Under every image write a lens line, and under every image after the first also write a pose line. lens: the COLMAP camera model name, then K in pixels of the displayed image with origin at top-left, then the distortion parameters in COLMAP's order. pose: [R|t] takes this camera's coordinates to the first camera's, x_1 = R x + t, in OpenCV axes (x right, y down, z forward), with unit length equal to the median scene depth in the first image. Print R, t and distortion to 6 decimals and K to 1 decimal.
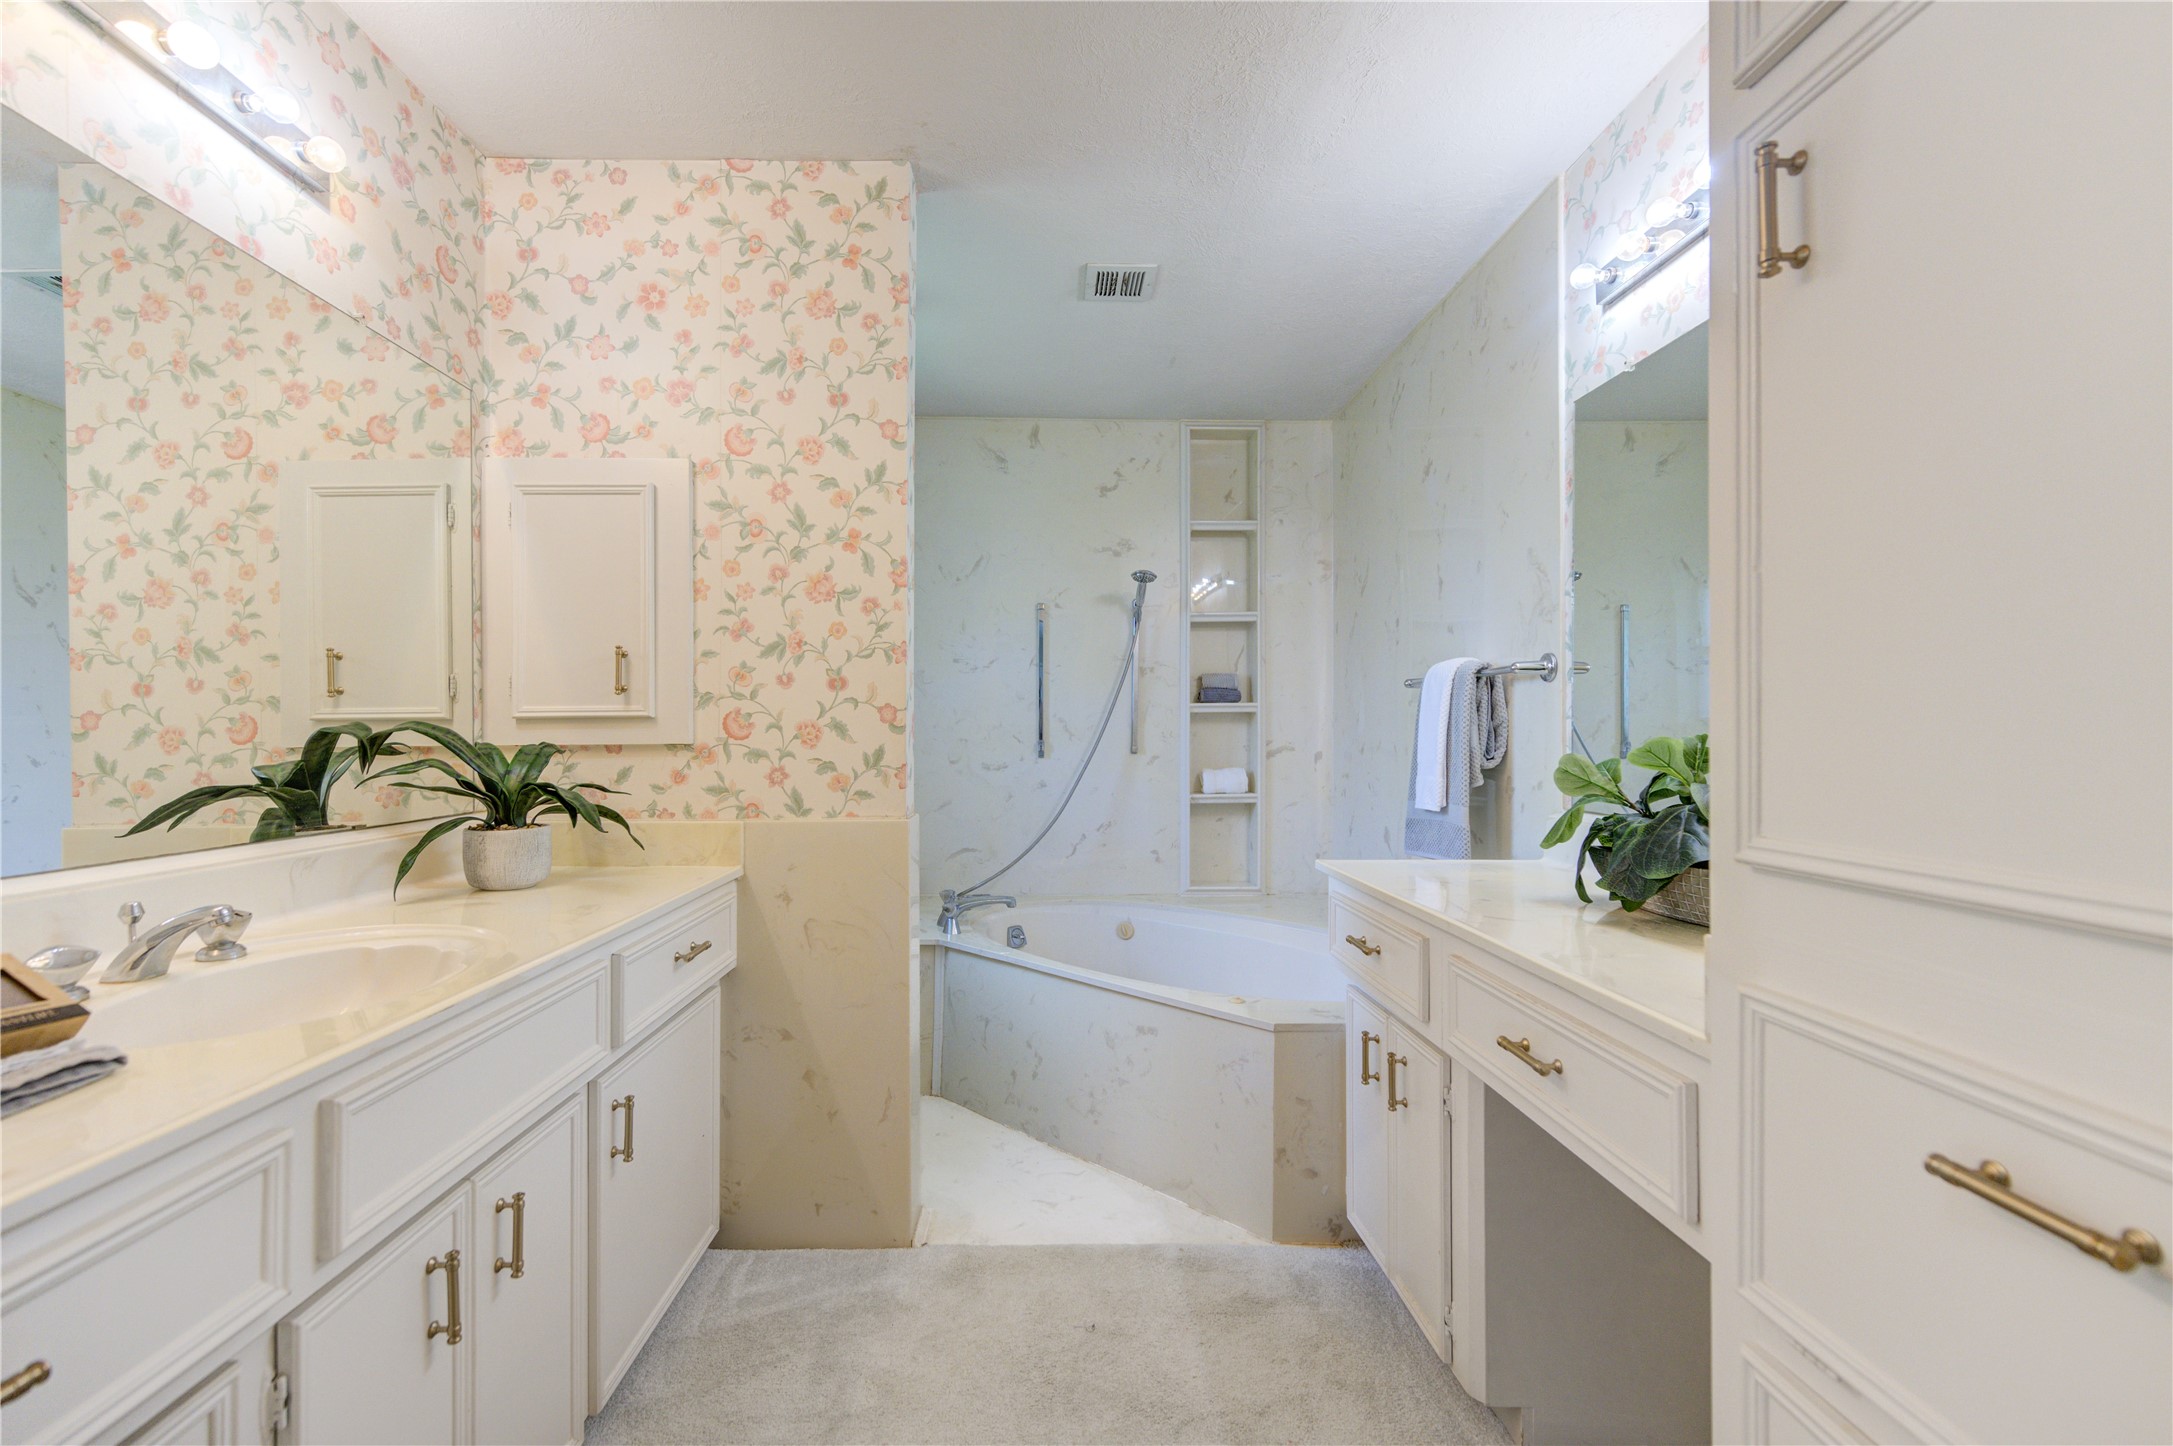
lens RADIAL K [[925.2, 0, 1023.8], [0, 925.2, 729.6], [0, 0, 1]] dist [-0.000694, 0.000727]
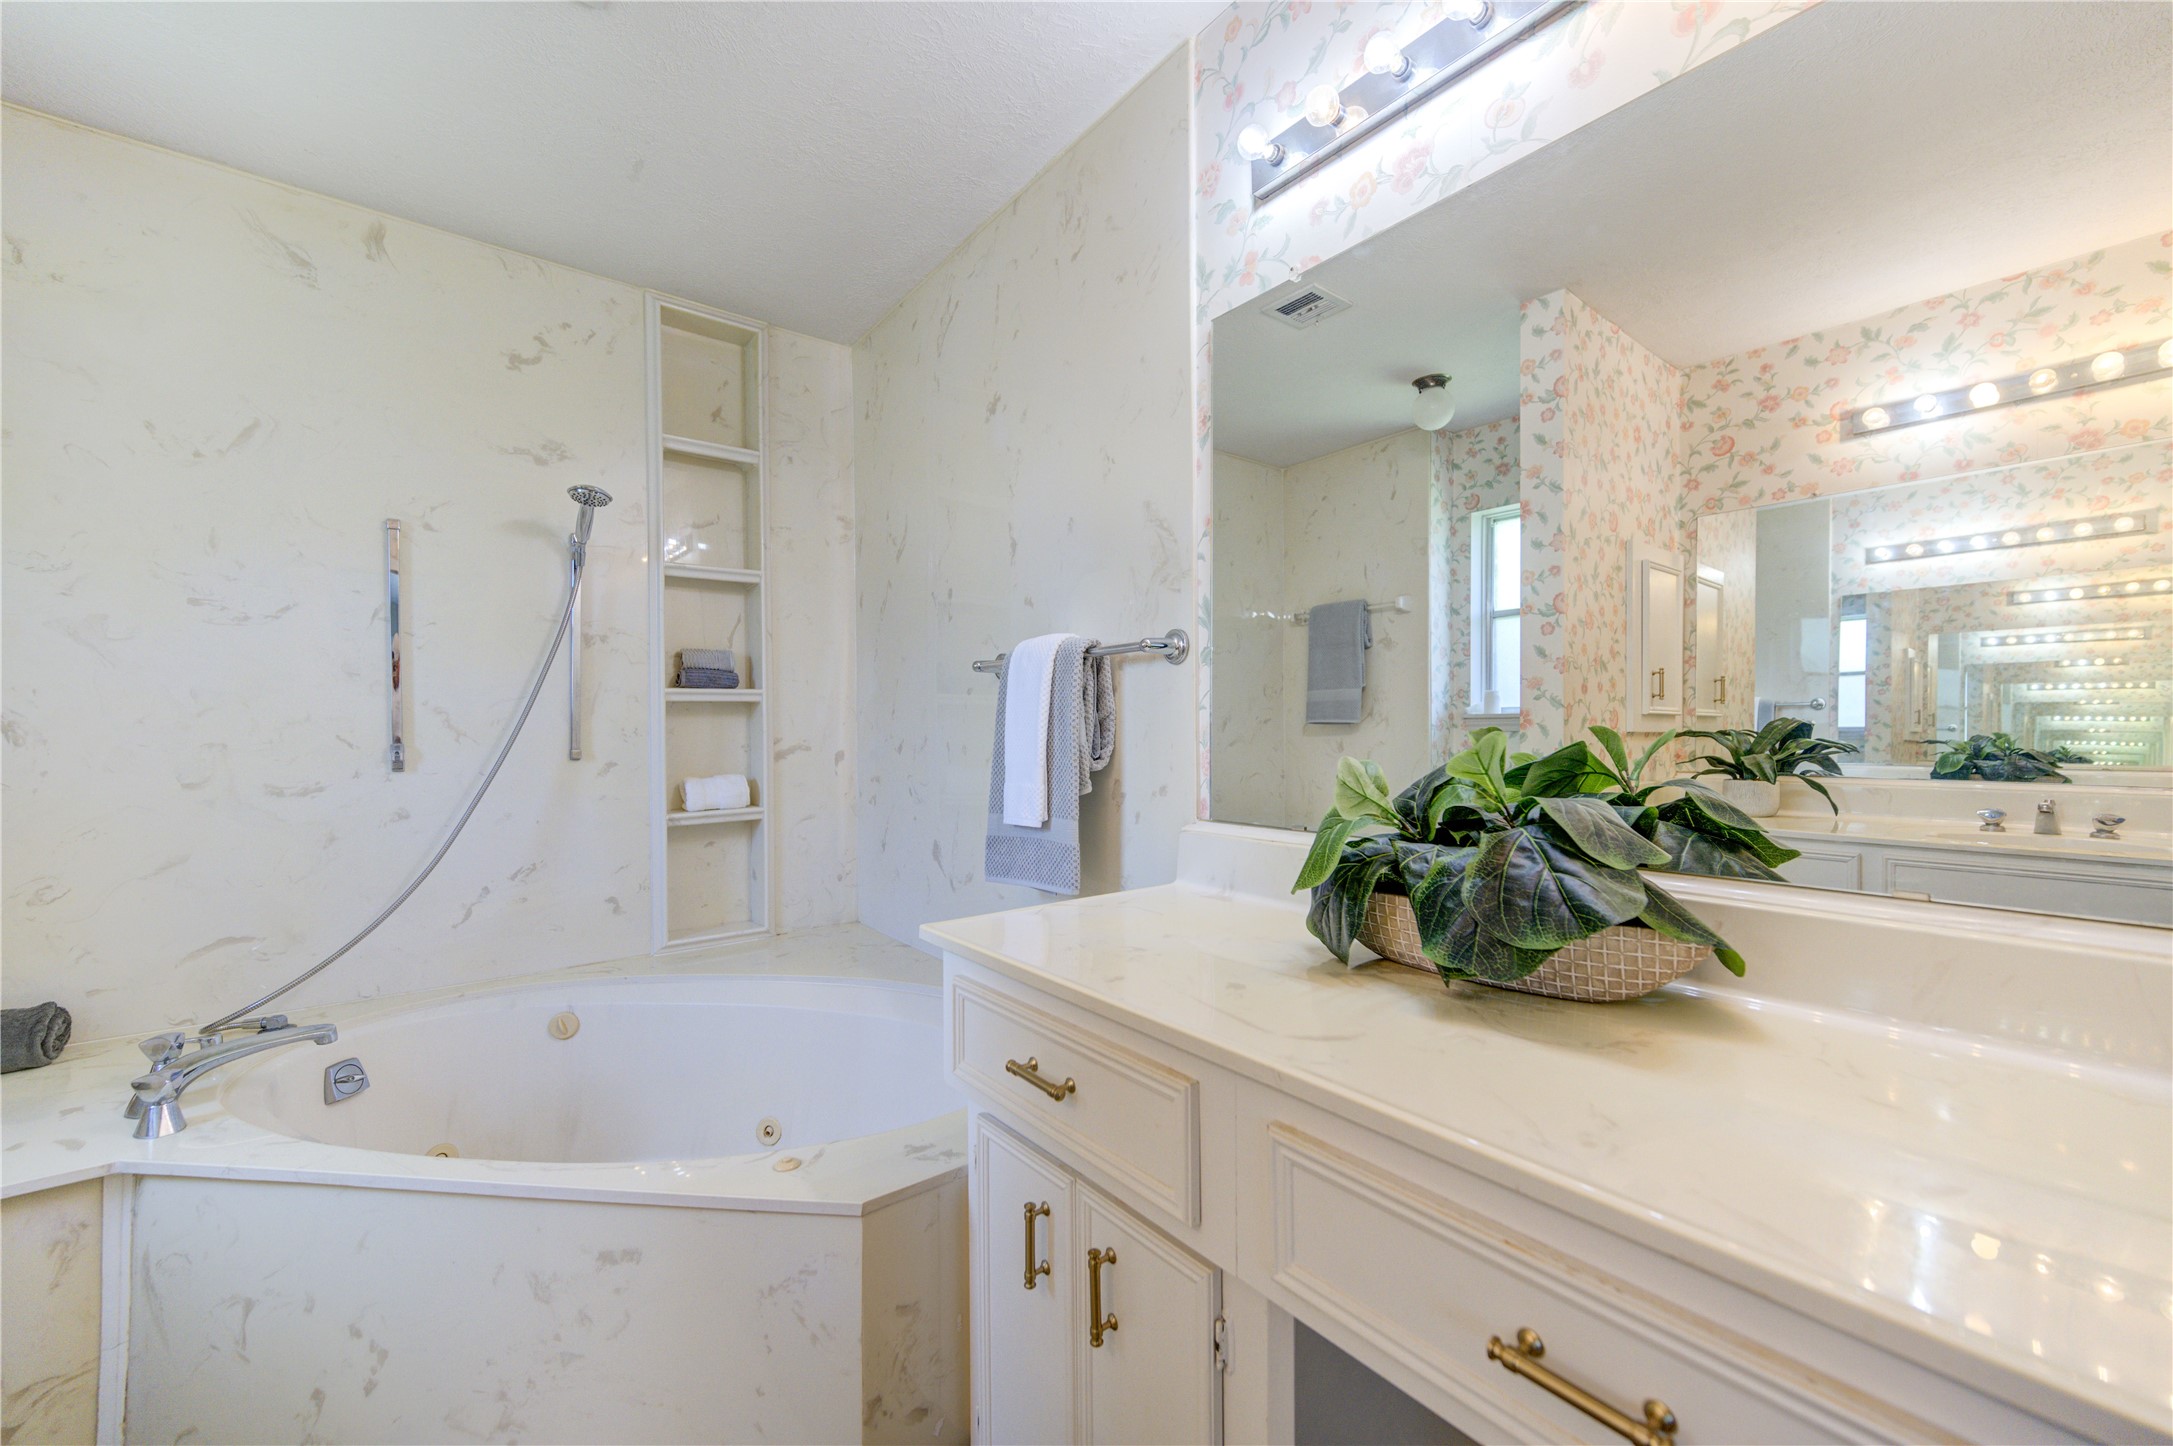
lens RADIAL K [[857.3, 0, 1110.1], [0, 857.3, 737.3], [0, 0, 1]] dist [0.001175, -0.000266]
pose [[0.773495, -0.013246, 0.633664, 0.040202], [0.003665, 0.999858, 0.016427, 0.000282], [-0.633791, -0.010384, 0.773434, 0.444867]]
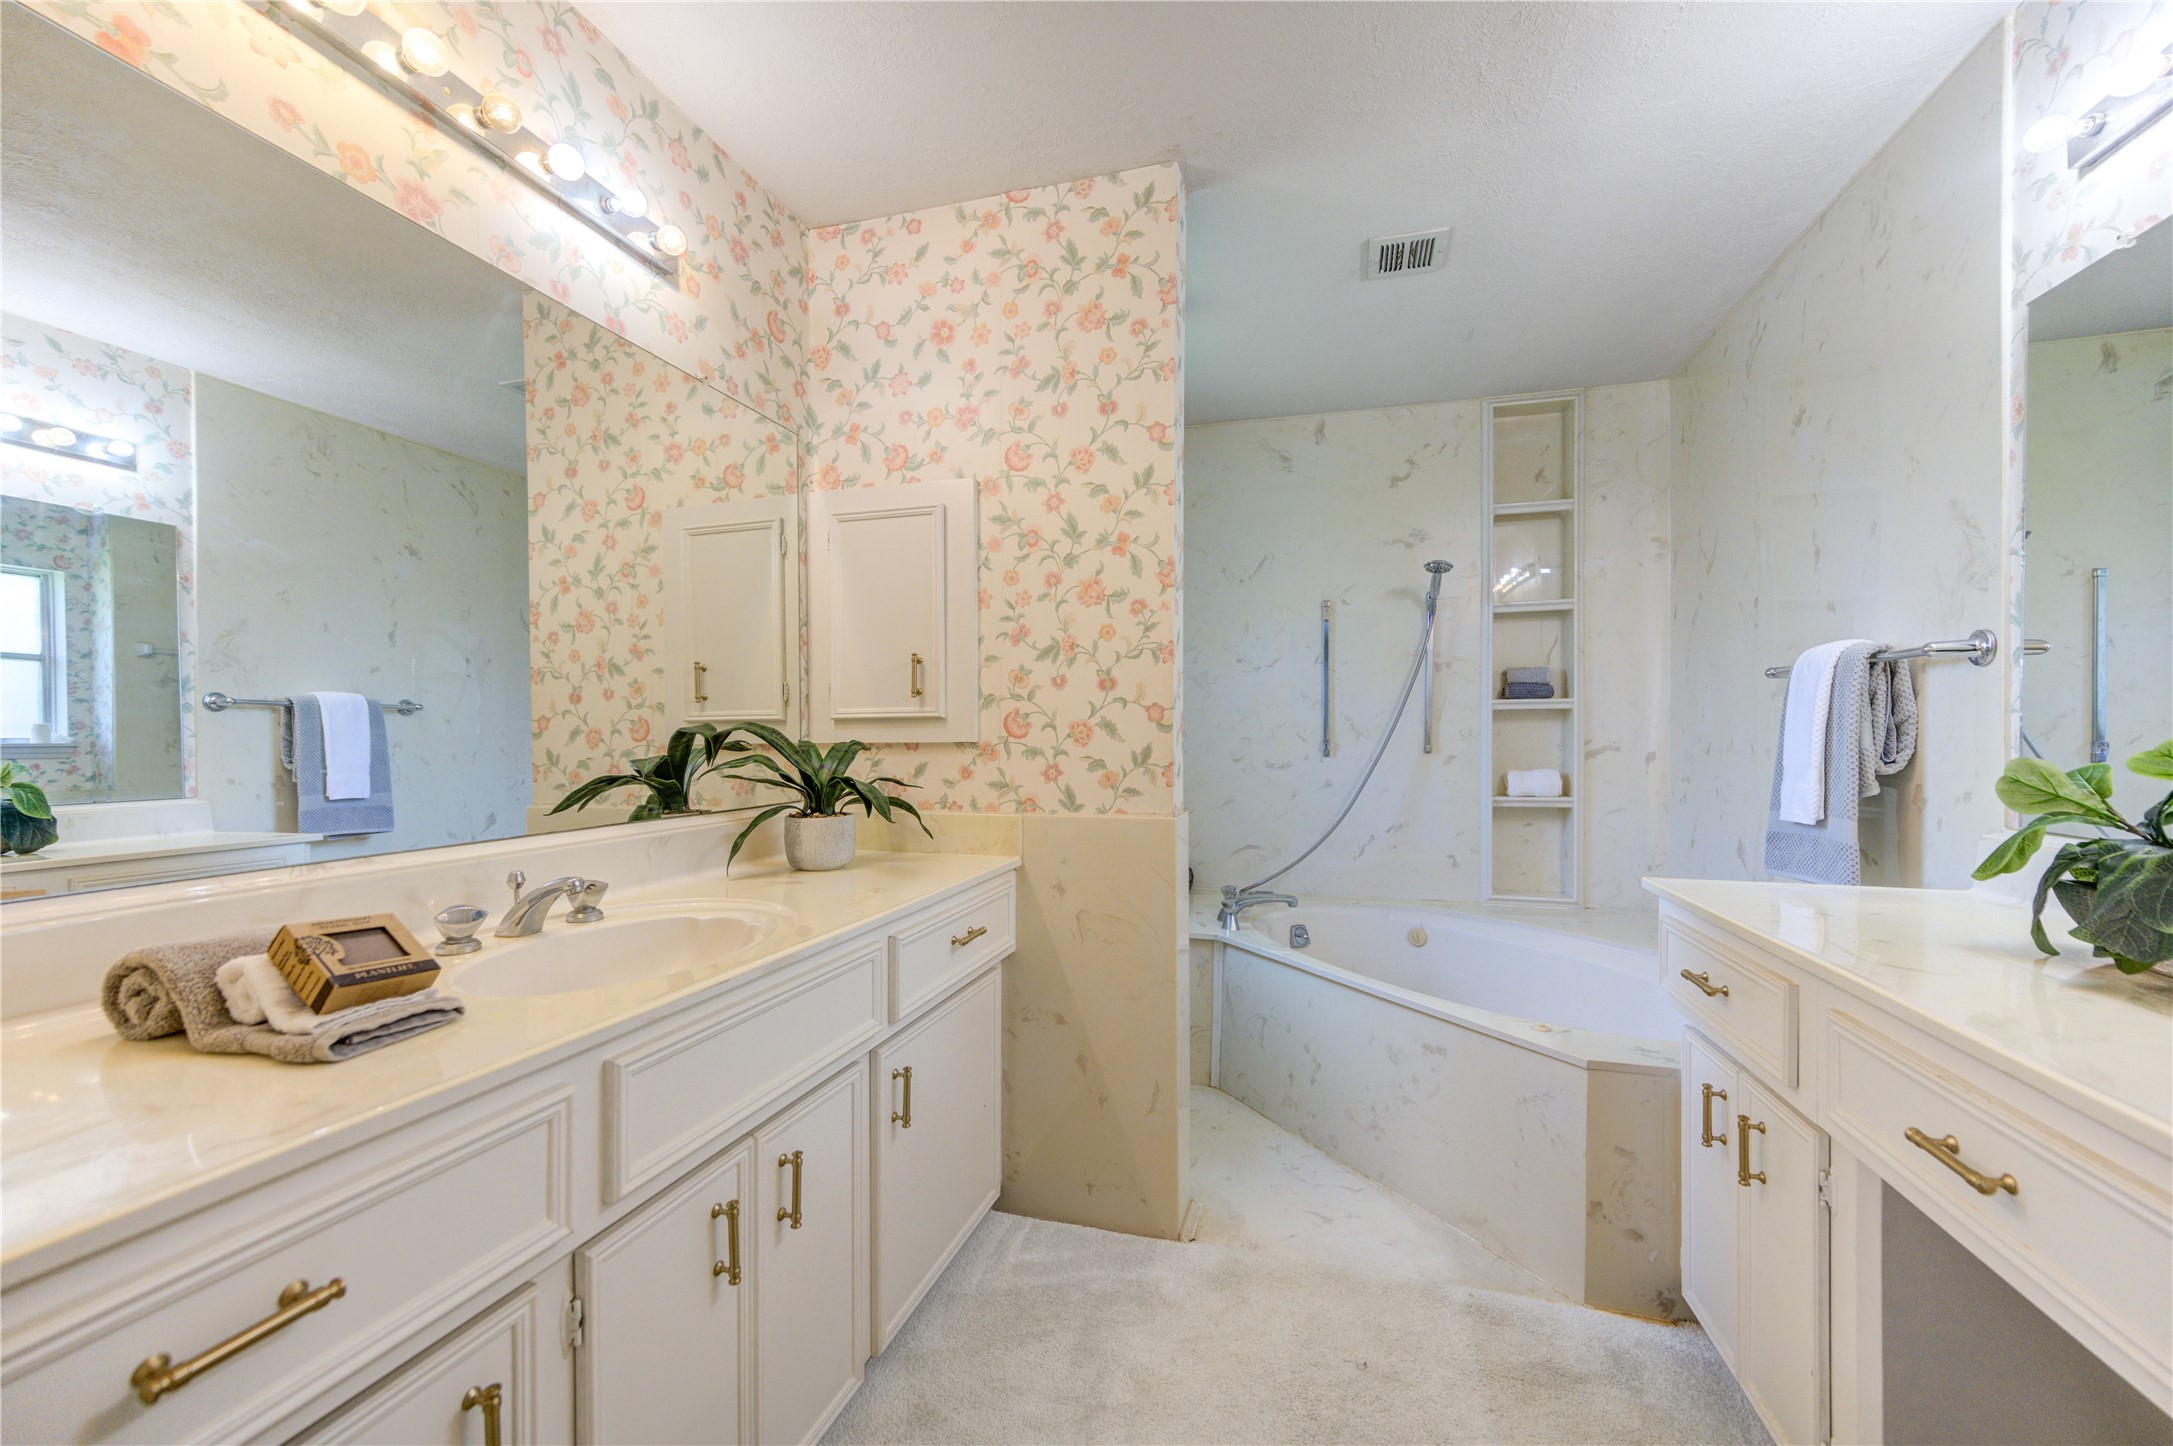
lens RADIAL K [[857.3, 0, 1065.2], [0, 857.3, 735.9], [0, 0, 1]] dist [0.001175, -0.000266]
pose [[0.956753, 0.000222, -0.290902, 0.030698], [0.002197, 0.999966, 0.007989, 0.000498], [0.290894, -0.008283, 0.956719, 0.070019]]
